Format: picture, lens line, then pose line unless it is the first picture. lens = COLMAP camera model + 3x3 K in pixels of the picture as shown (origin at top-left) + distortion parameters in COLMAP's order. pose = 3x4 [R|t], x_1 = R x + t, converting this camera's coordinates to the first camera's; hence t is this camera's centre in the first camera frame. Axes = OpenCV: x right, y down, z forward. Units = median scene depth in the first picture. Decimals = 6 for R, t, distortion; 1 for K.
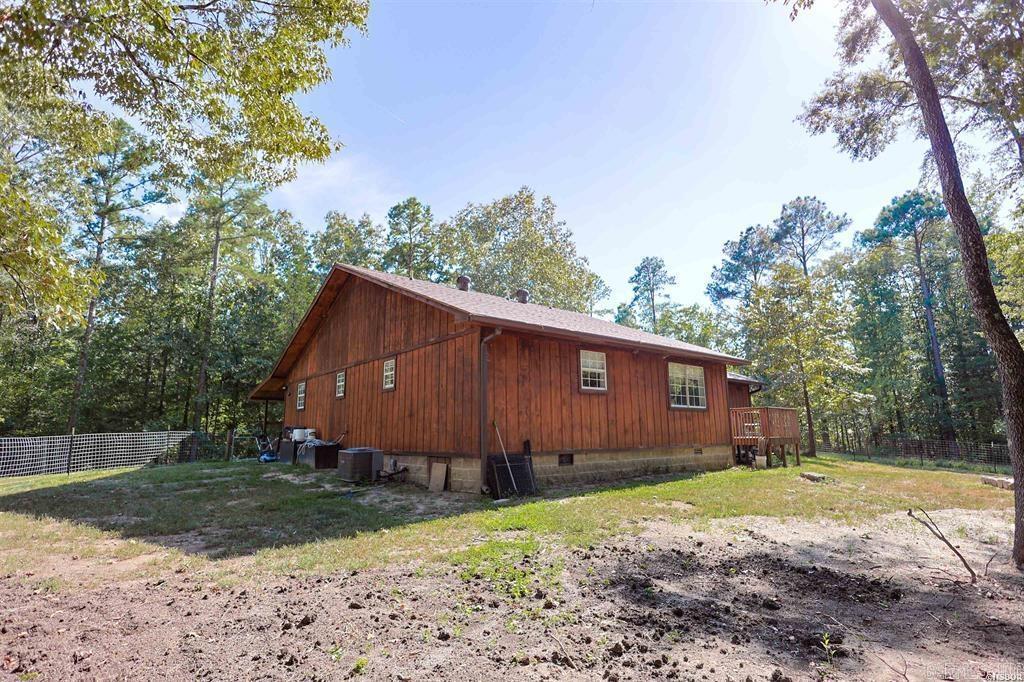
lens RADIAL K [[462.2, 0, 483.3], [0, 462.2, 342.1], [0, 0, 1]] dist [-0.001885, -0.000115]
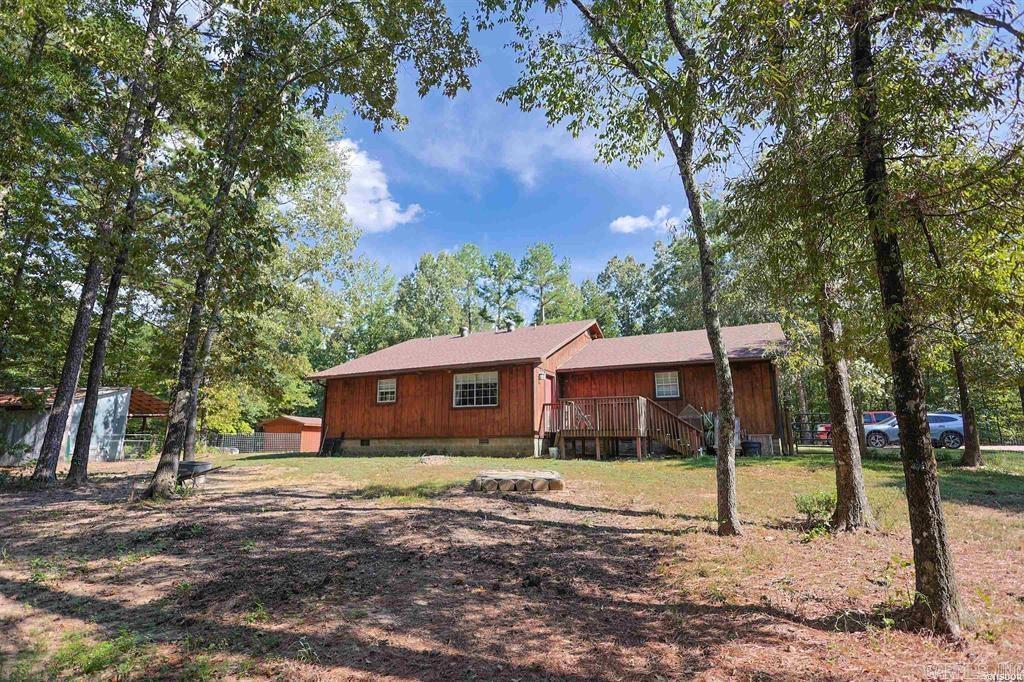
lens RADIAL K [[483.0, 0, 512.0], [0, 483.0, 341.0], [0, 0, 1]] dist [0.000854, 0.000054]
pose [[0.497803, -0.172140, -0.850035, 2.003167], [0.169627, 0.980501, -0.099222, 0.136745], [0.850540, -0.094796, 0.517296, 0.502157]]
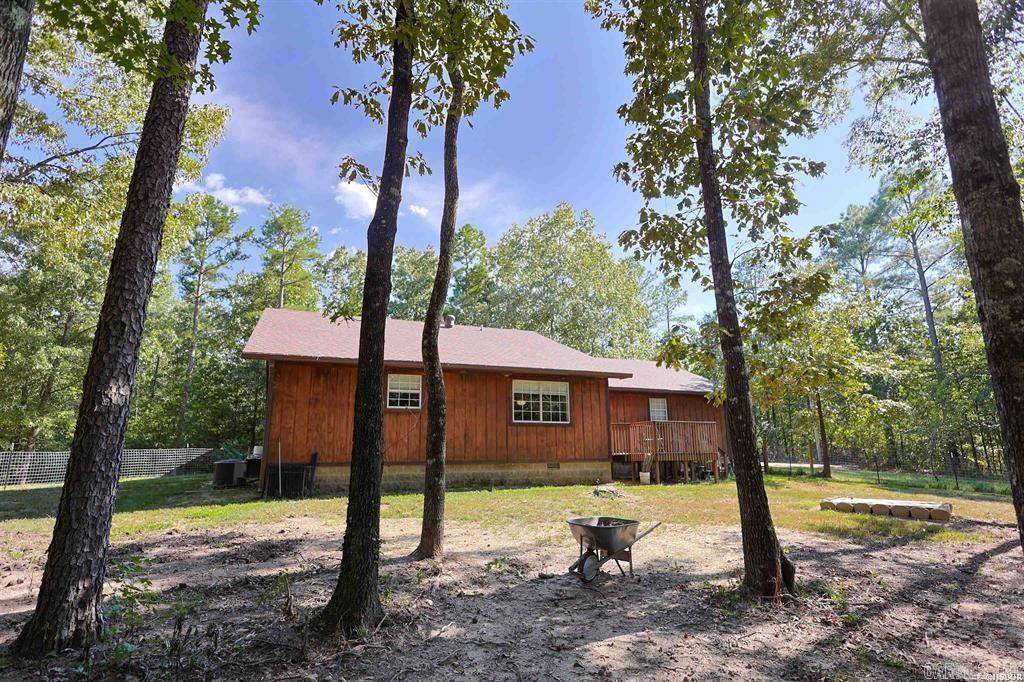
lens RADIAL K [[483.0, 0, 512.0], [0, 483.0, 341.0], [0, 0, 1]] dist [0.000854, 0.000054]
pose [[0.962460, -0.060129, -0.264678, 0.818374], [0.051411, 0.997886, -0.039751, -0.001781], [0.266509, 0.024652, 0.963517, -0.070816]]
